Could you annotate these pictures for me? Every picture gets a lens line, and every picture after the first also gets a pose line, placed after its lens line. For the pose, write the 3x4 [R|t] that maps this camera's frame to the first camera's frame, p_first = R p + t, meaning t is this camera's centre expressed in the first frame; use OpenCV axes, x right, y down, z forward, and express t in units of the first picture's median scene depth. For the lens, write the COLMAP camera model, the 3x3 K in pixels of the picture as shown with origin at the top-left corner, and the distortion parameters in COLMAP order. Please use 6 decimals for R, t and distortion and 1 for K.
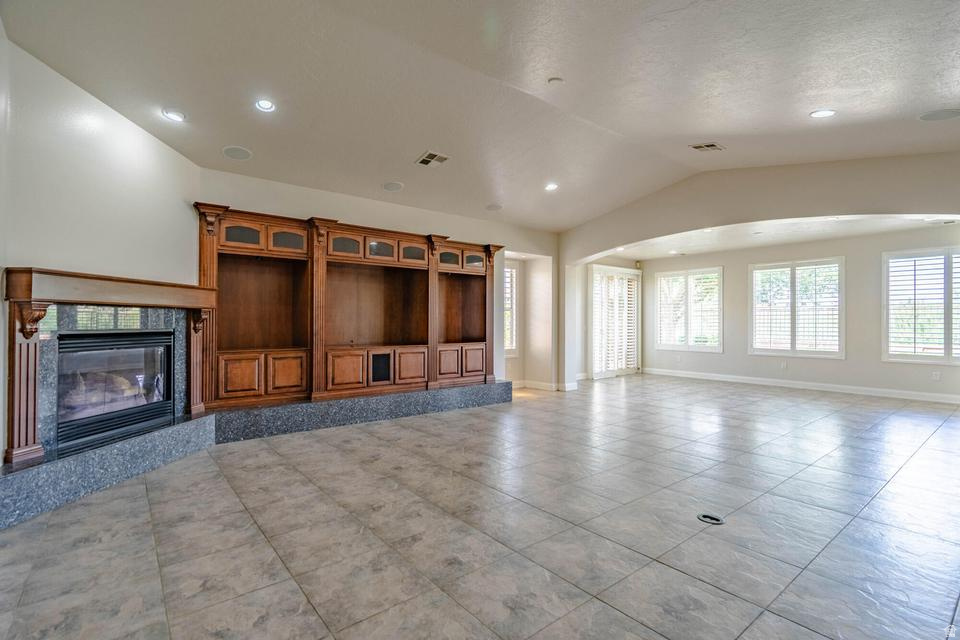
lens RADIAL K [[436.7, 0, 479.1], [0, 436.7, 319.9], [0, 0, 1]] dist [0.002341, -0.000287]
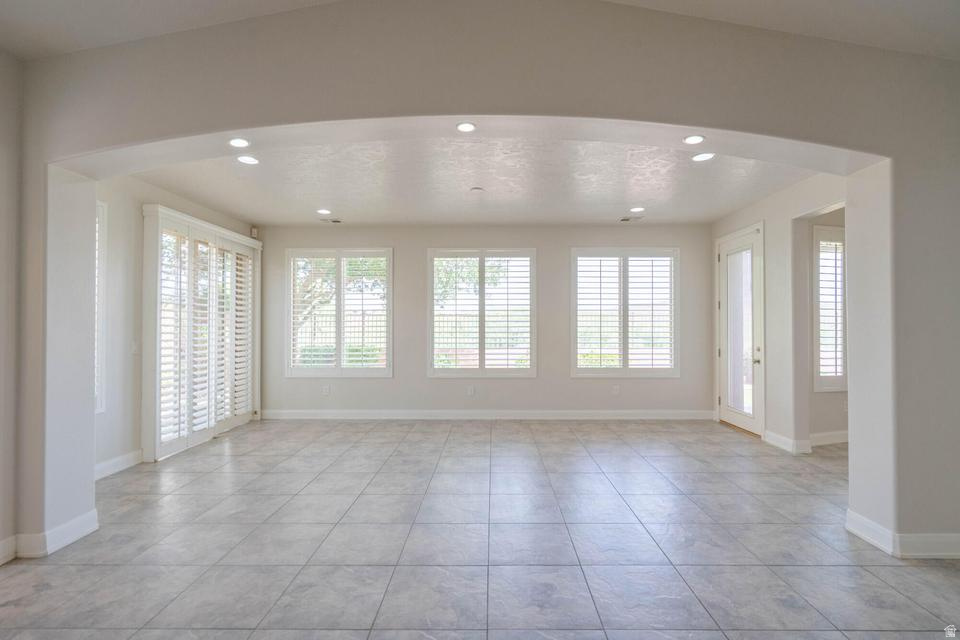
lens RADIAL K [[436.7, 0, 481.9], [0, 436.7, 320.7], [0, 0, 1]] dist [0.002341, -0.000287]
pose [[0.638504, 0.005693, 0.769597, 0.135065], [-0.002381, 0.999982, -0.005422, -0.007619], [-0.769615, 0.001630, 0.638506, 0.481213]]
